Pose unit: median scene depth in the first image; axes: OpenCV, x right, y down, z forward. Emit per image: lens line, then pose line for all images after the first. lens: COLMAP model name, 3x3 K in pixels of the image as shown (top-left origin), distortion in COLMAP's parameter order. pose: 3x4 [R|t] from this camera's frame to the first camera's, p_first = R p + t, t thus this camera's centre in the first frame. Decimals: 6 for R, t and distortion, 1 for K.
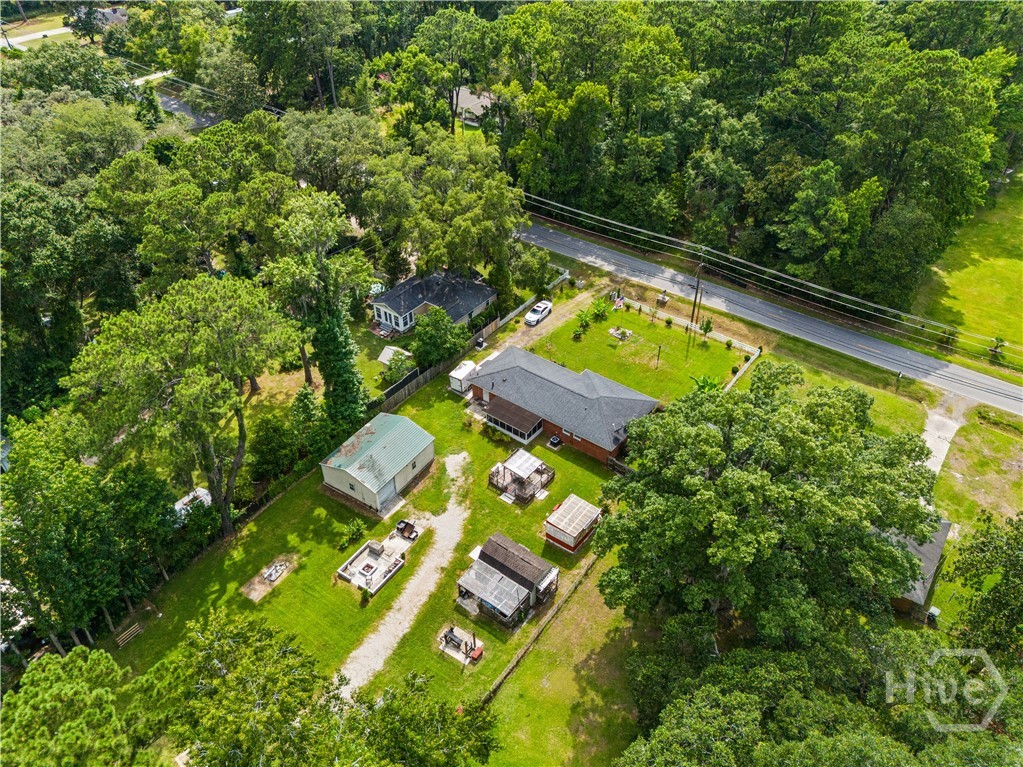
lens RADIAL K [[741.9, 0, 511.5], [0, 741.9, 383.5], [0, 0, 1]] dist [0.087686, -0.082382]
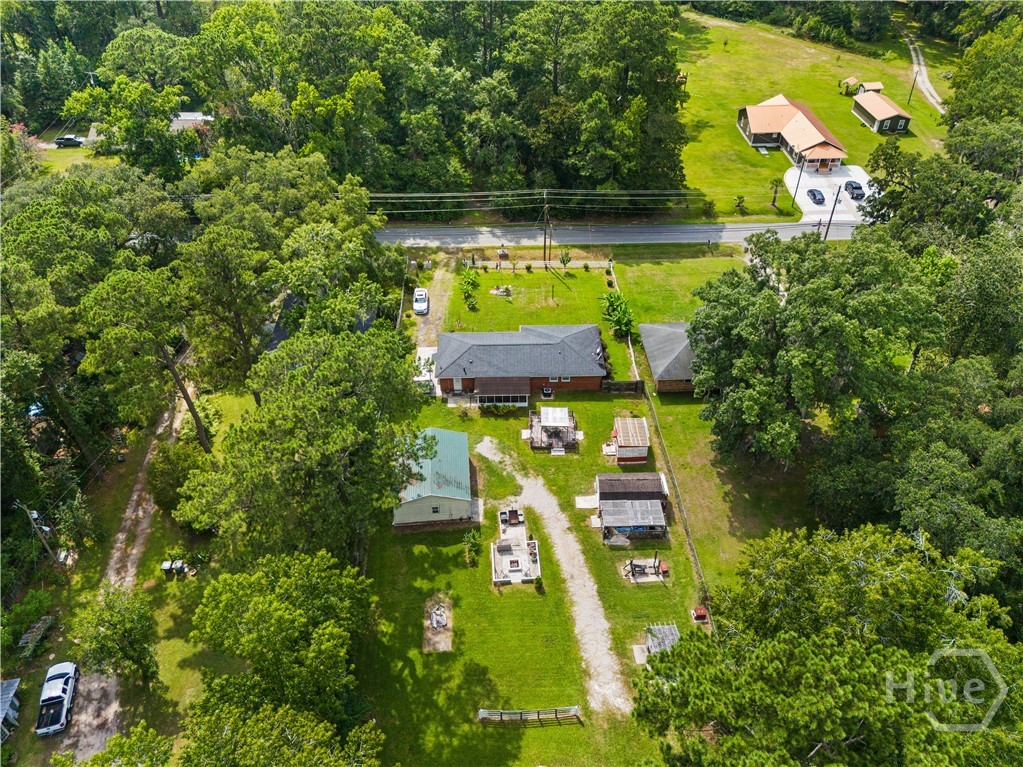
lens RADIAL K [[754.4, 0, 517.3], [0, 754.4, 380.0], [0, 0, 1]] dist [0.103324, -0.116615]
pose [[0.786085, -0.391880, 0.478016, -0.472519], [0.391321, 0.914141, 0.105900, -0.067237], [-0.478475, 0.103811, 0.871943, 0.076945]]
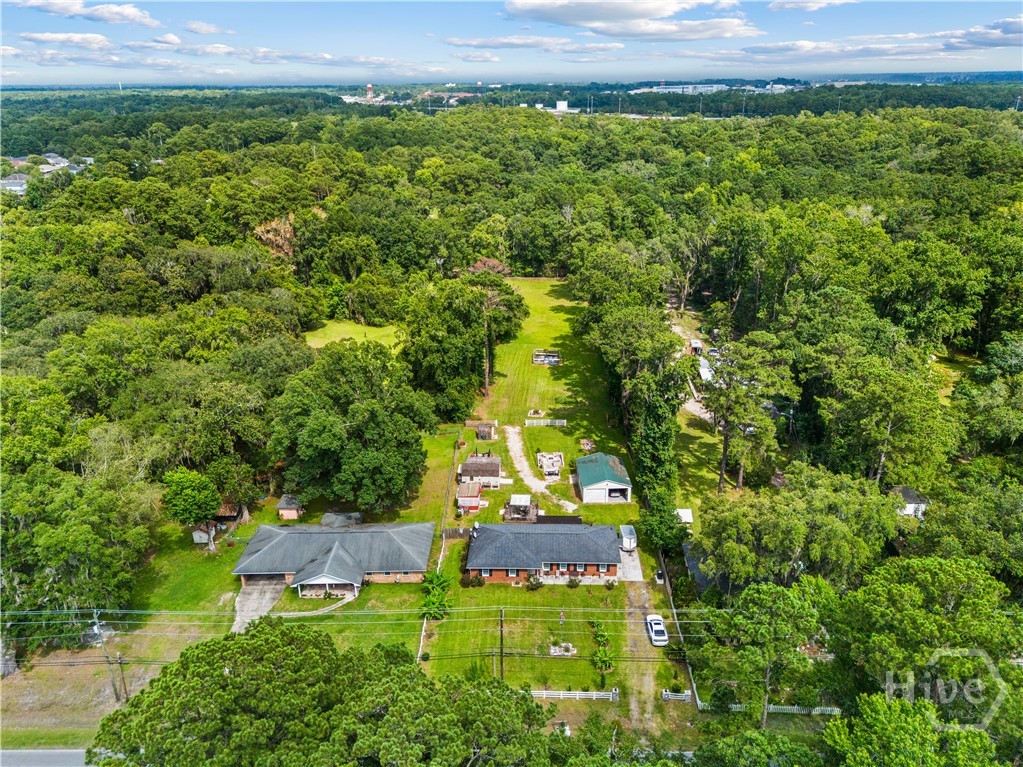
lens RADIAL K [[741.9, 0, 511.5], [0, 741.9, 383.5], [0, 0, 1]] dist [0.087686, -0.082382]
pose [[-0.823543, 0.211469, -0.526362, 0.675903], [-0.344449, 0.550831, 0.760223, -1.009180], [0.450701, 0.807382, -0.380793, 1.239325]]
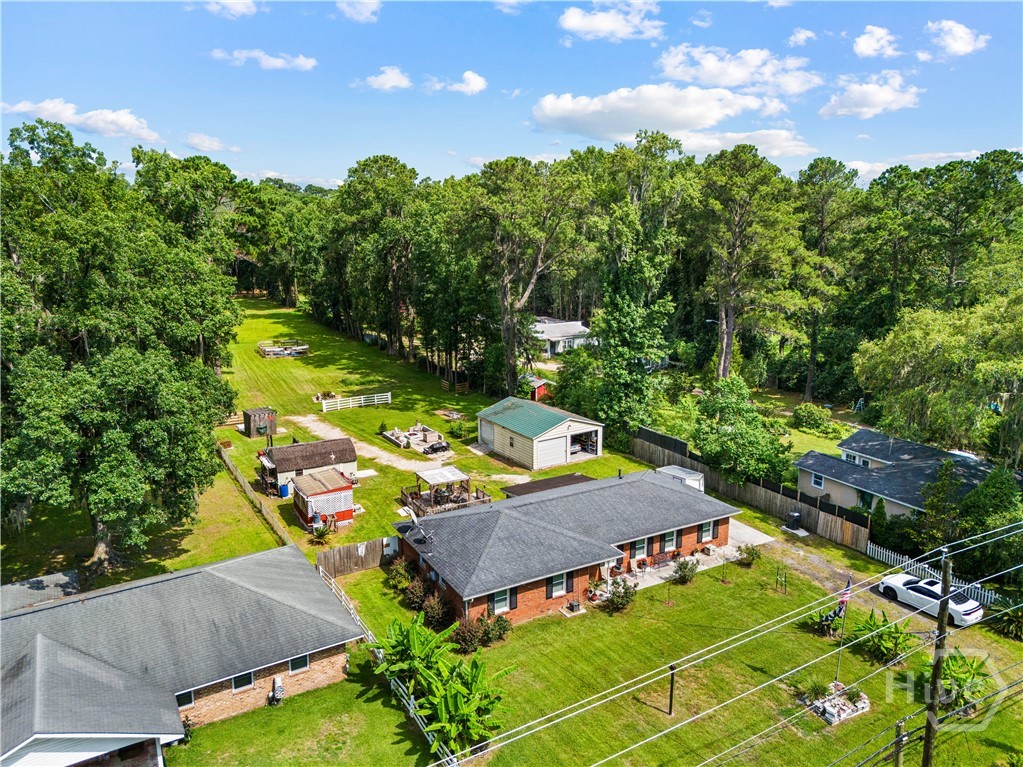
lens RADIAL K [[752.0, 0, 514.4], [0, 752.0, 384.5], [0, 0, 1]] dist [0.073653, -0.056501]
pose [[-0.405340, 0.195715, -0.892970, 0.549433], [-0.565002, 0.714275, 0.413018, -0.257986], [0.718660, 0.671943, -0.178945, 1.019815]]
